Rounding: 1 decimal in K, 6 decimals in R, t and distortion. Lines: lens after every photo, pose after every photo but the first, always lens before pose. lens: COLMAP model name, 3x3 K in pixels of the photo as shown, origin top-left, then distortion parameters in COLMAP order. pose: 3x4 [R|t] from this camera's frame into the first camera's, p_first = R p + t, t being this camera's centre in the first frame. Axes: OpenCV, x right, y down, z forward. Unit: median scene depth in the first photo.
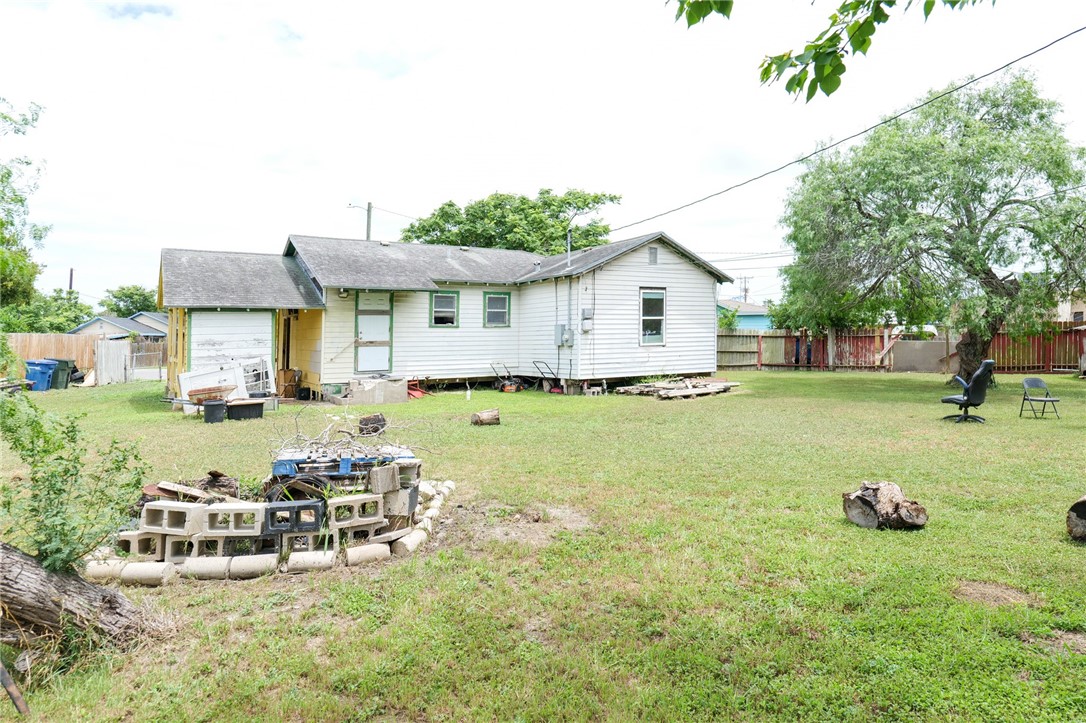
lens RADIAL K [[667.3, 0, 539.0], [0, 667.3, 336.1], [0, 0, 1]] dist [-0.004807, 0.000890]
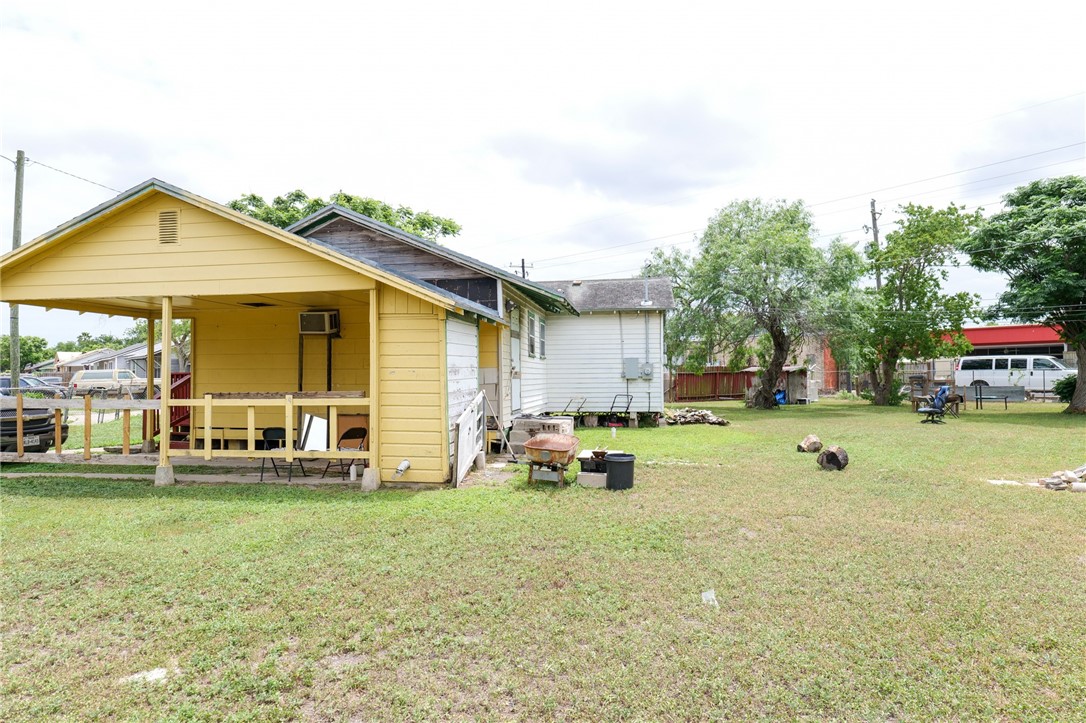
lens RADIAL K [[658.0, 0, 542.7], [0, 658.0, 330.2], [0, 0, 1]] dist [-0.001962, -0.000808]
pose [[0.607254, 0.064825, 0.791858, -0.821644], [-0.004790, 0.996946, -0.077941, 0.018816], [-0.794493, 0.043537, 0.605711, 0.502444]]
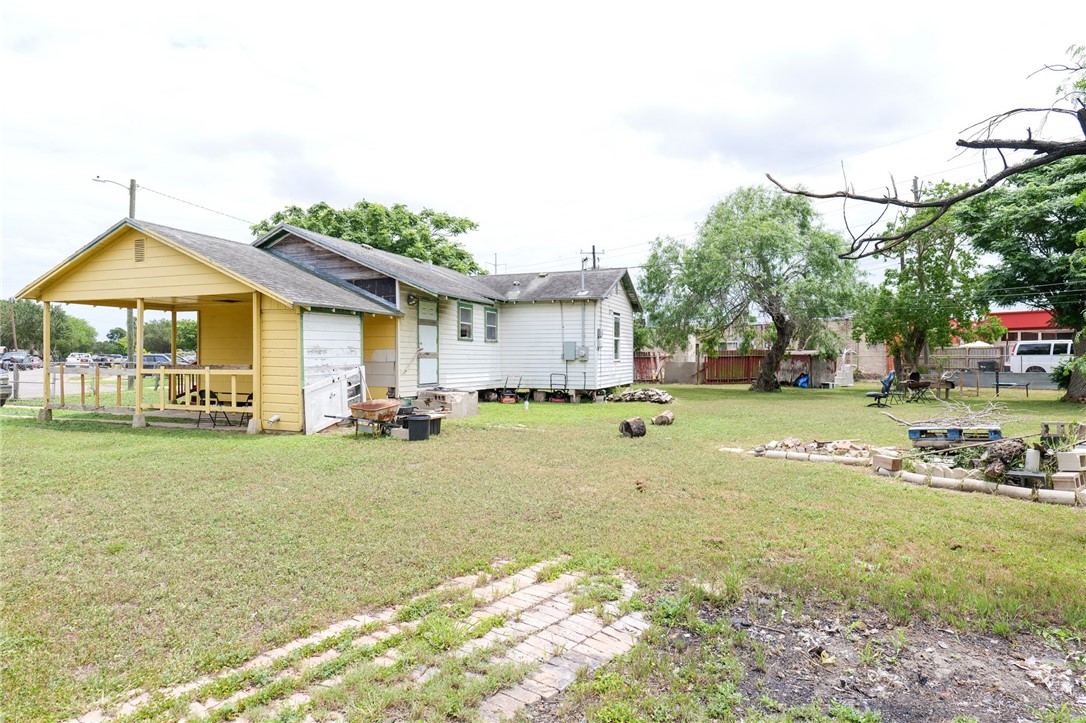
lens RADIAL K [[667.3, 0, 539.0], [0, 667.3, 336.1], [0, 0, 1]] dist [-0.004807, 0.000890]
pose [[0.770074, 0.037593, 0.636845, -0.720894], [-0.015803, 0.999080, -0.039867, 0.019299], [-0.637758, 0.020636, 0.769960, 0.161107]]
